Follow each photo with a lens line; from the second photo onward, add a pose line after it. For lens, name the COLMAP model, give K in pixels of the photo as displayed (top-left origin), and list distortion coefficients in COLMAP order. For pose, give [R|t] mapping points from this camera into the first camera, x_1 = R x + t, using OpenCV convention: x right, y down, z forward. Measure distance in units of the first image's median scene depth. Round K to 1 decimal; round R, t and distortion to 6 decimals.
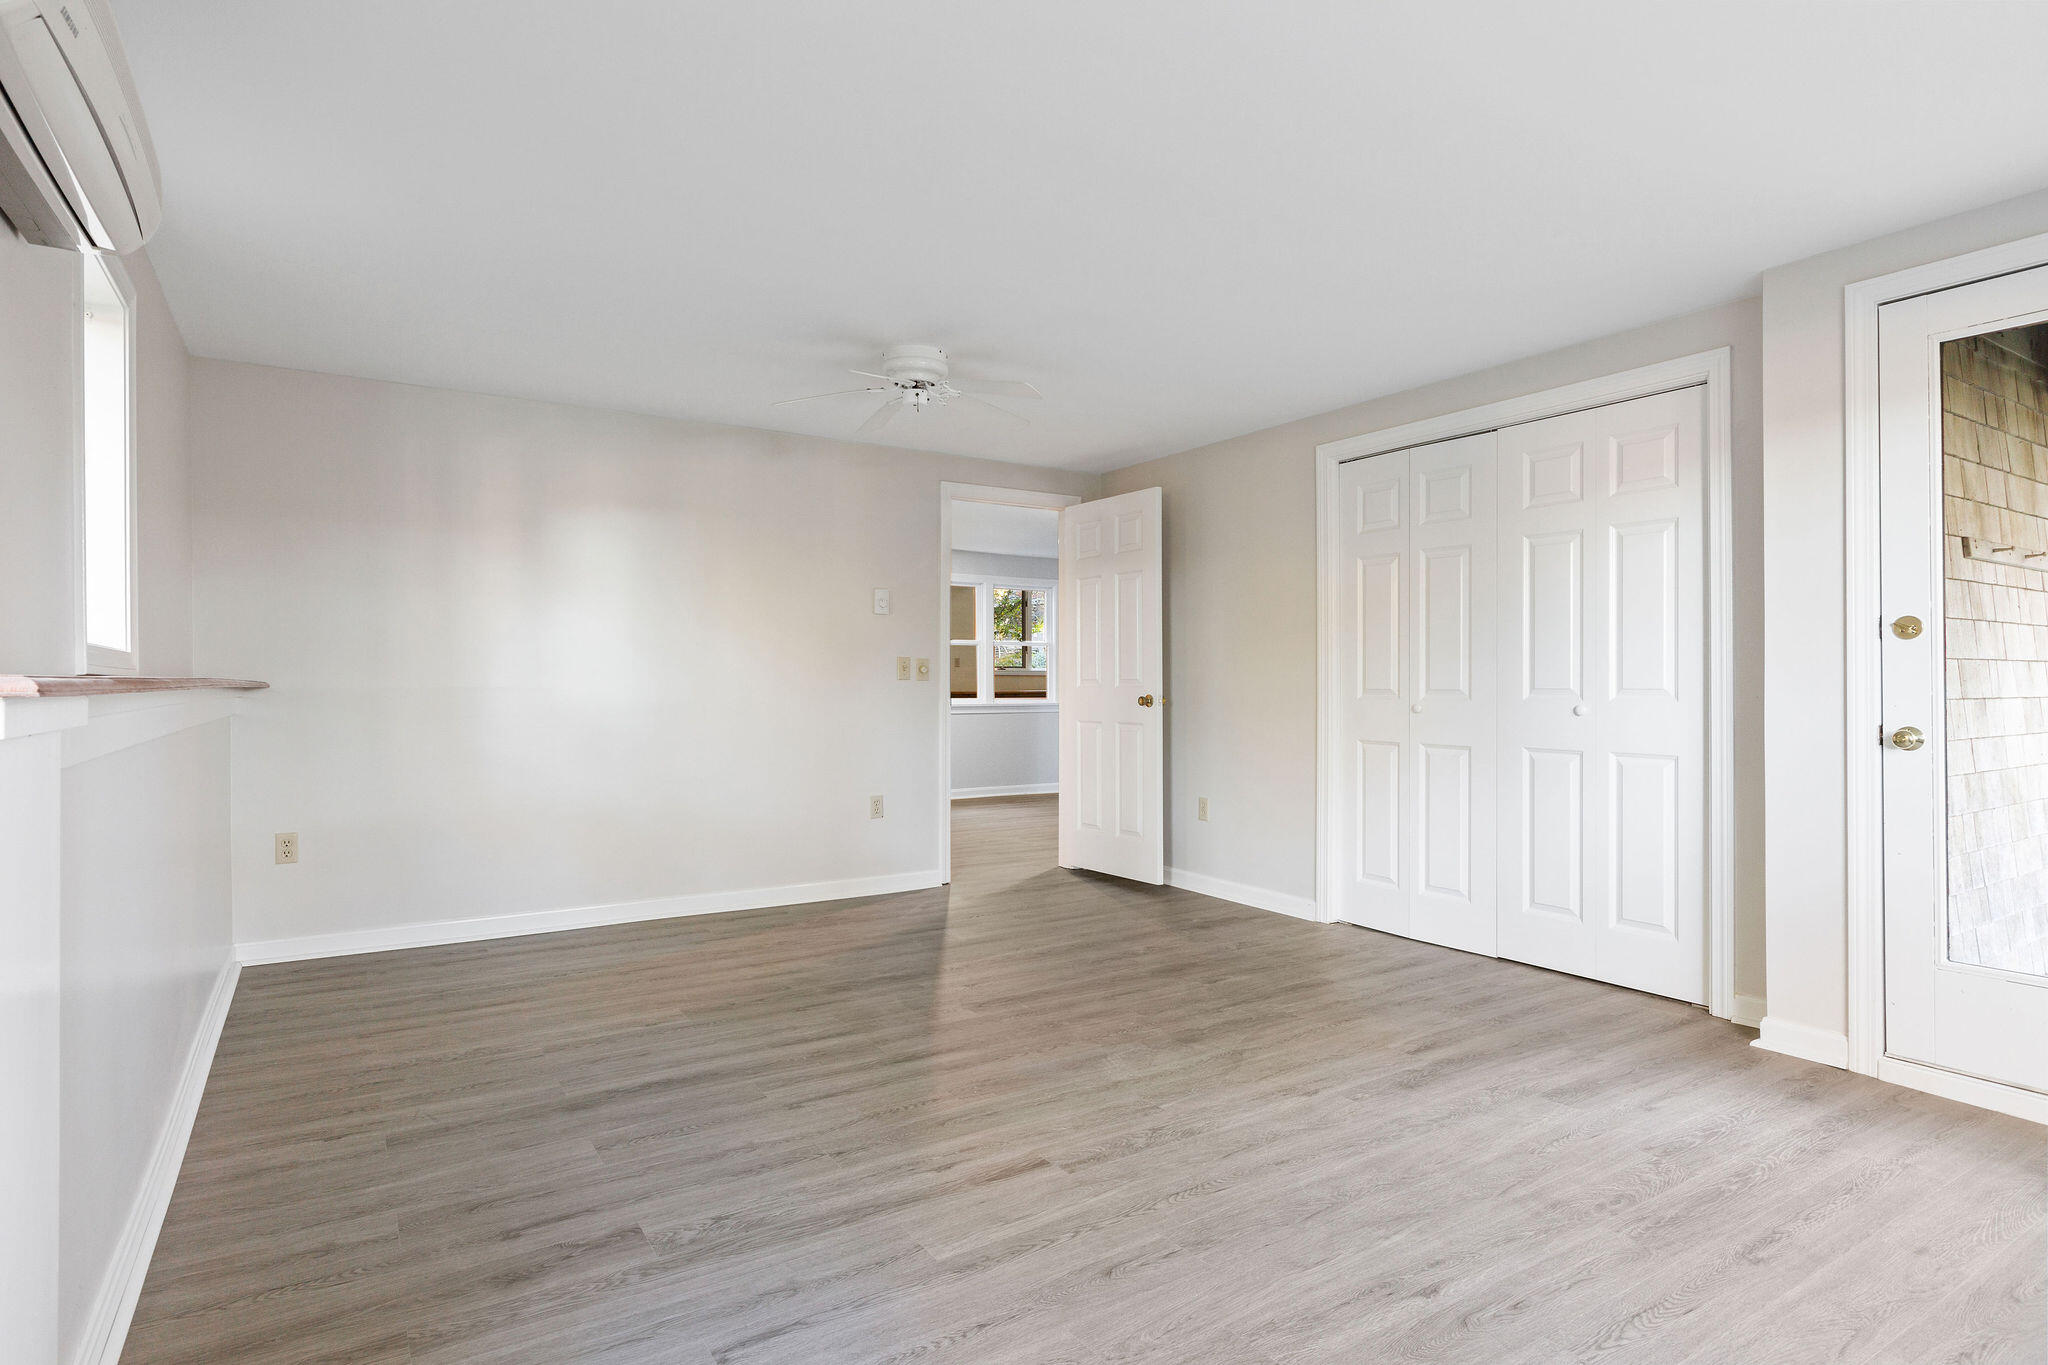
lens RADIAL K [[1063.5, 0, 1014.5], [0, 1063.5, 673.7], [0, 0, 1]] dist [0.000883, -0.000452]
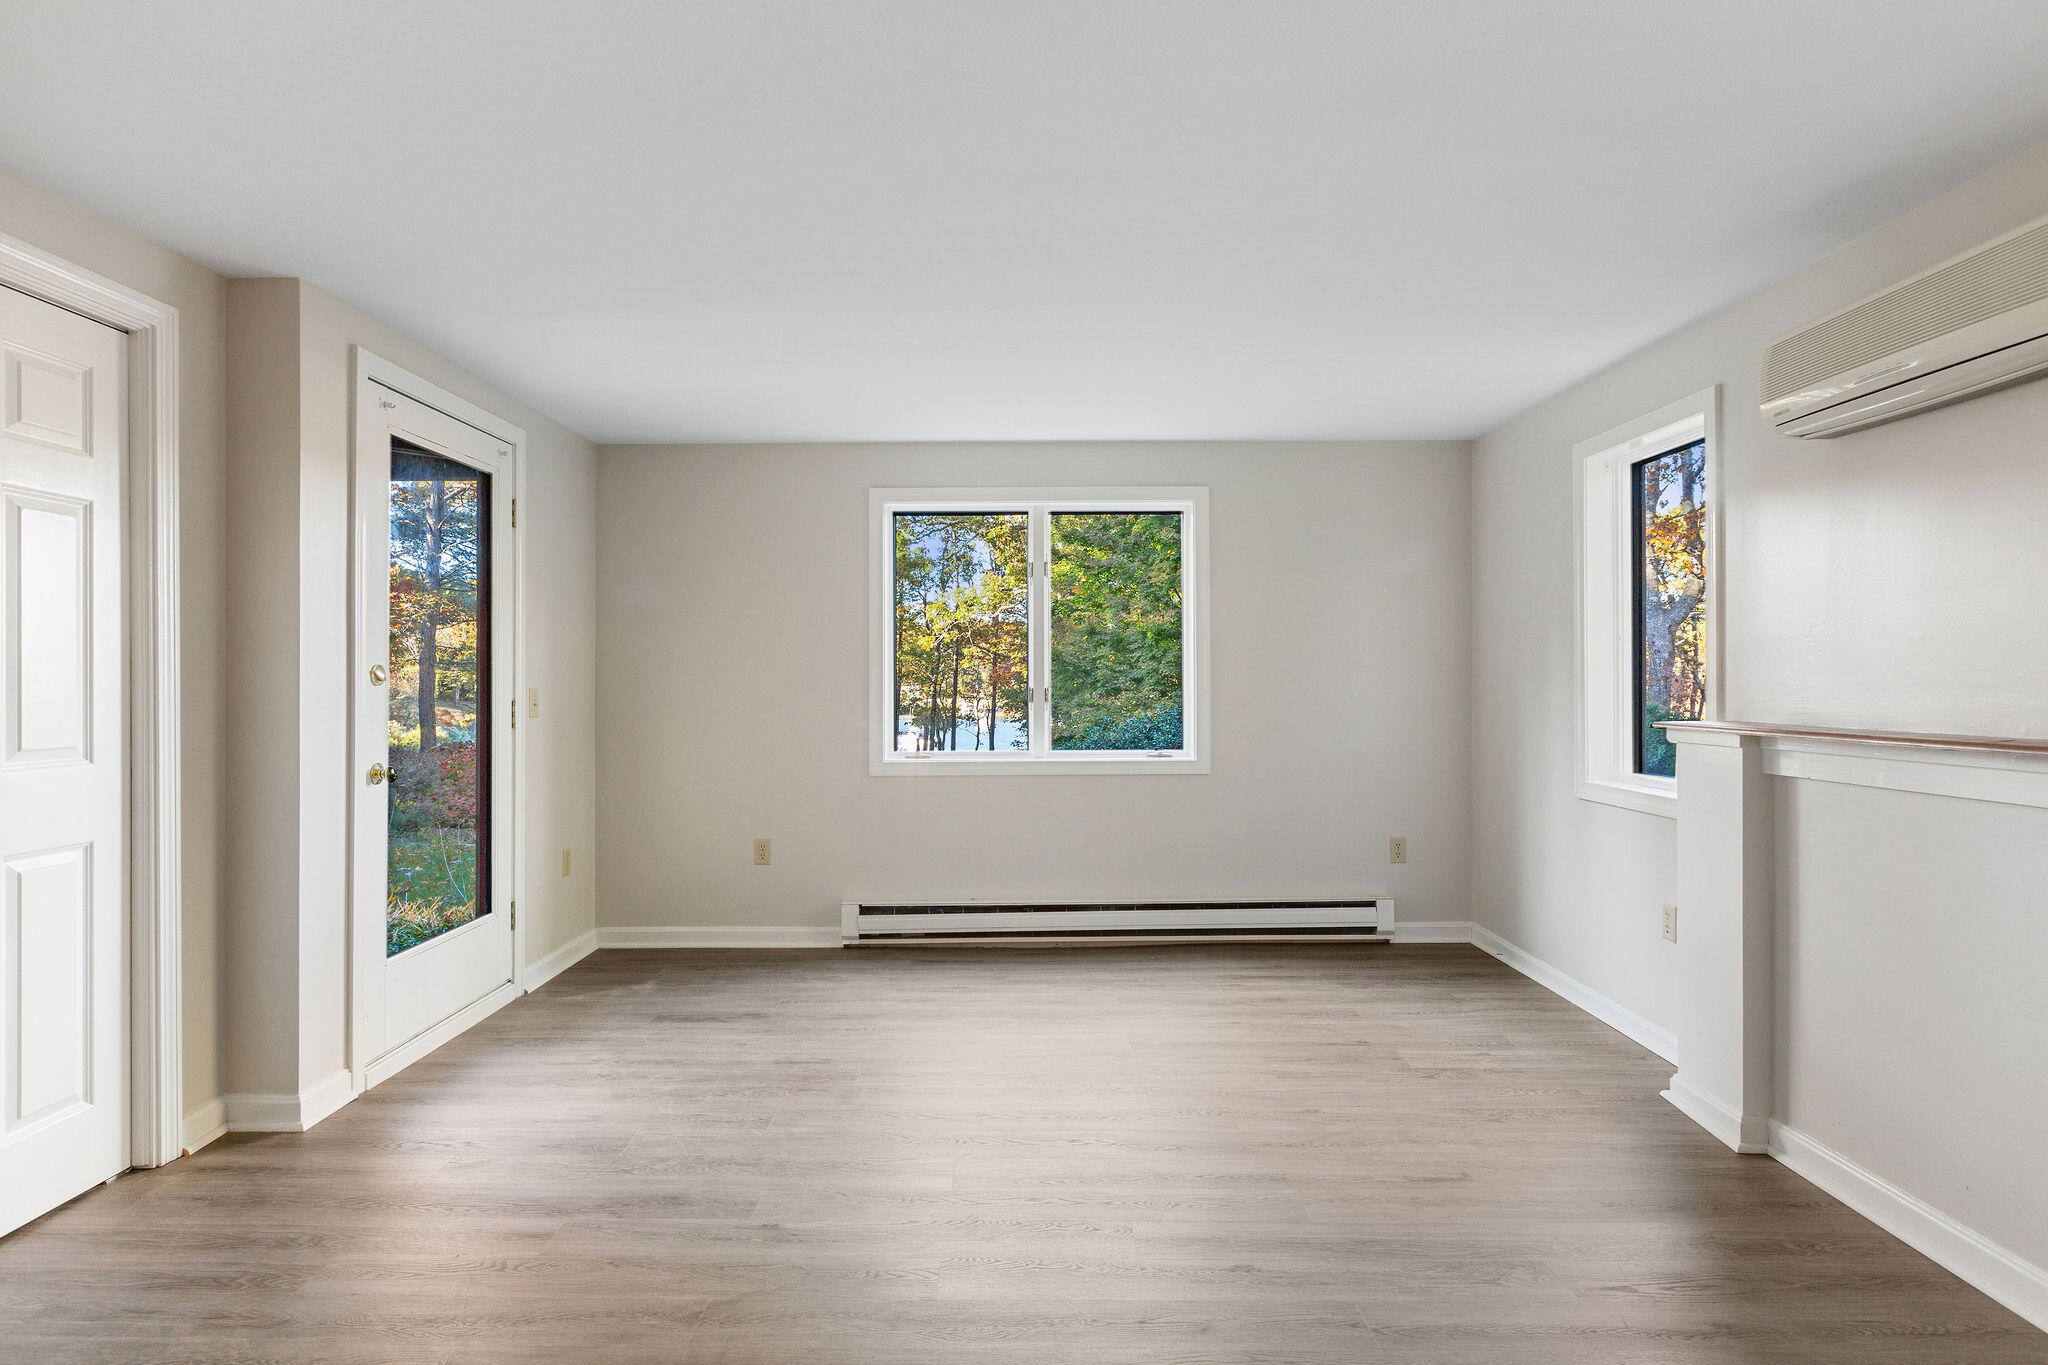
lens RADIAL K [[1063.5, 0, 1014.5], [0, 1063.5, 673.7], [0, 0, 1]] dist [0.000883, -0.000452]
pose [[-0.839170, 0.004008, 0.543854, -0.368693], [-0.002916, 0.999925, -0.011869, -0.035851], [-0.543861, -0.011546, -0.839096, 1.725306]]
